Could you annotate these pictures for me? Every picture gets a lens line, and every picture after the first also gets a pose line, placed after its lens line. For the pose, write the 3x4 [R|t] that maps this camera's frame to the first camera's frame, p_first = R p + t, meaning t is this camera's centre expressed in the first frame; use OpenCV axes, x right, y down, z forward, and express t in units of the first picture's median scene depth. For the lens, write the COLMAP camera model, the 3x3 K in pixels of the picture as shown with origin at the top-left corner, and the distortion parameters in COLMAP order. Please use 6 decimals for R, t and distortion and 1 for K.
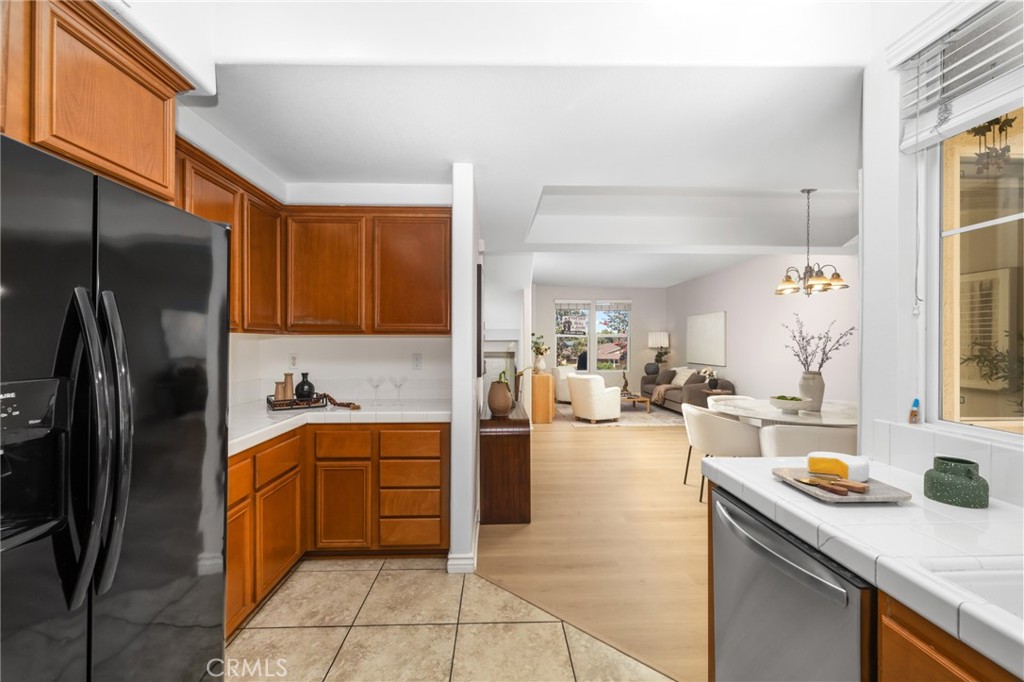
lens RADIAL K [[429.4, 0, 514.5], [0, 429.4, 342.0], [0, 0, 1]] dist [0.000776, 0.000224]
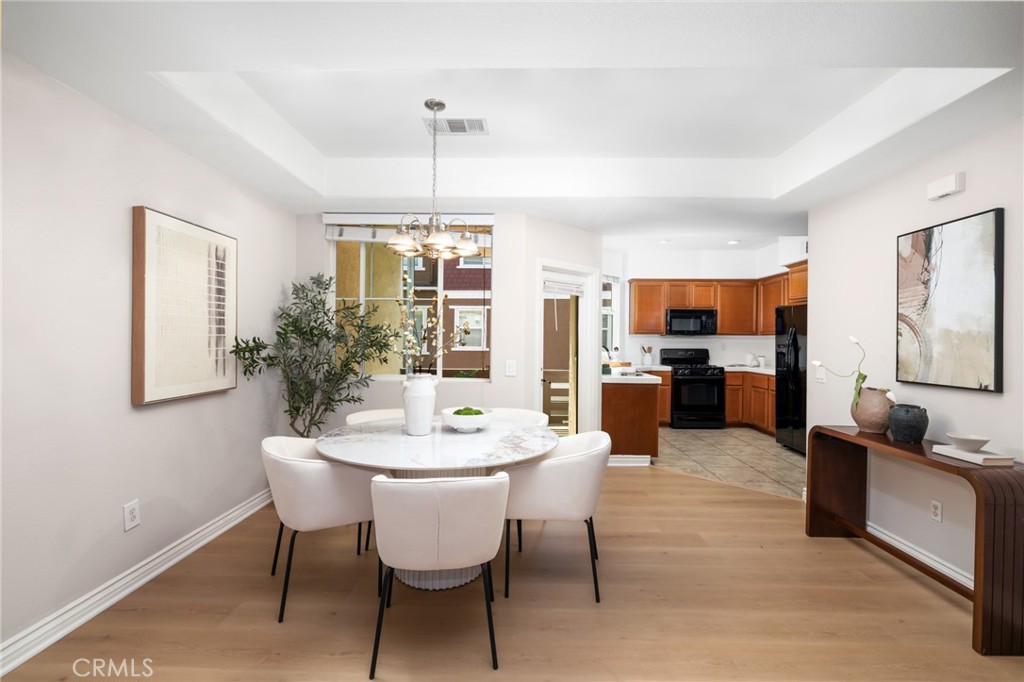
lens RADIAL K [[459.0, 0, 510.9], [0, 459.0, 339.2], [0, 0, 1]] dist [-0.001883, 0.000033]
pose [[-0.997575, -0.013522, 0.068273, 0.266919], [-0.013411, 0.999908, 0.002079, 0.006100], [-0.068295, 0.001159, -0.997664, 0.893941]]
